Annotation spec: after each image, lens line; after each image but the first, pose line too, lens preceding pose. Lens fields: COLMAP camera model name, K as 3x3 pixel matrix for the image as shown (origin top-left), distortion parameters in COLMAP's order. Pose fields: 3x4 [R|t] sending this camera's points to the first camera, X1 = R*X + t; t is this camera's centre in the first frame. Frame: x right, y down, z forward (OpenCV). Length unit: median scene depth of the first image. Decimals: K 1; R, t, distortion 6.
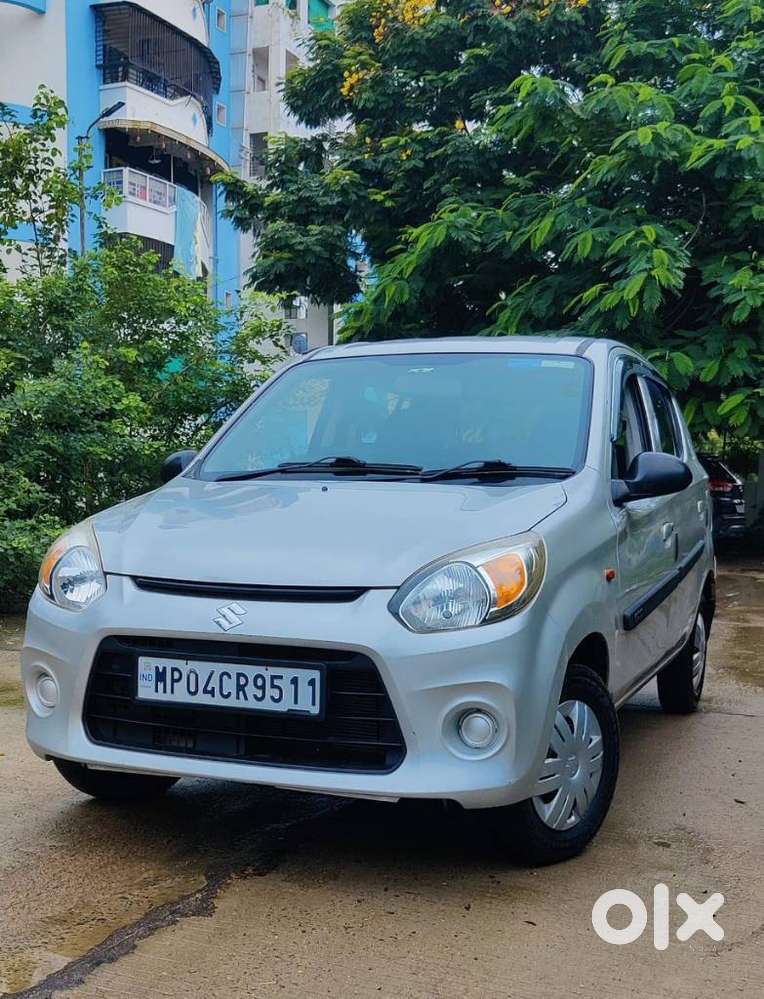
lens RADIAL K [[1416.4, 0, 382.0], [0, 1416.4, 499.5], [0, 0, 1]] dist [0.002045, -0.084497]
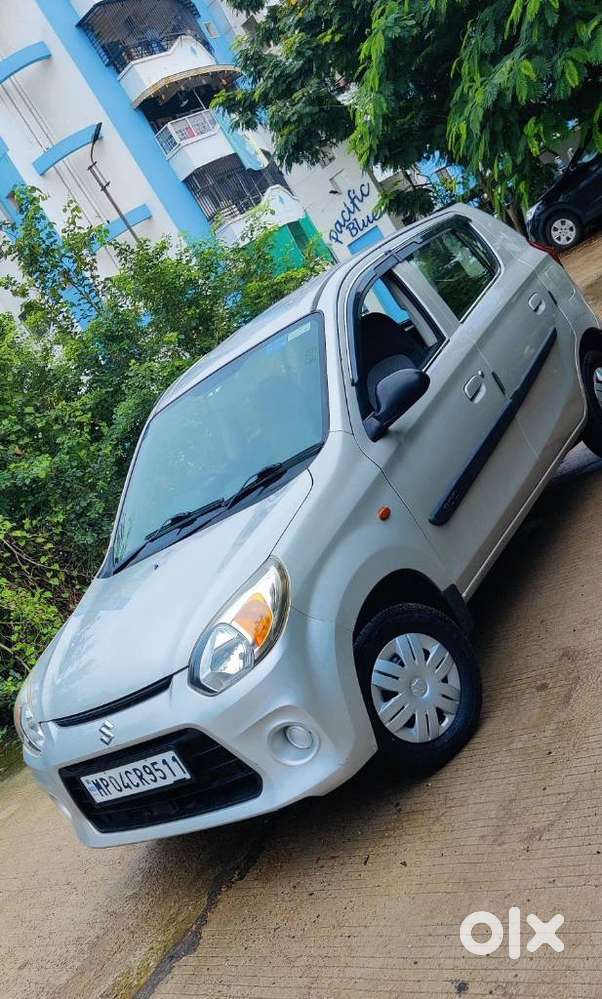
lens RADIAL K [[1126.3, 0, 226.9], [0, 1126.3, 466.3], [0, 0, 1]] dist [0.004909, -0.013579]
pose [[0.788747, -0.495881, -0.363290, 0.469435], [0.552120, 0.831303, 0.064015, -0.124873], [0.270261, -0.251071, 0.929474, 0.123747]]
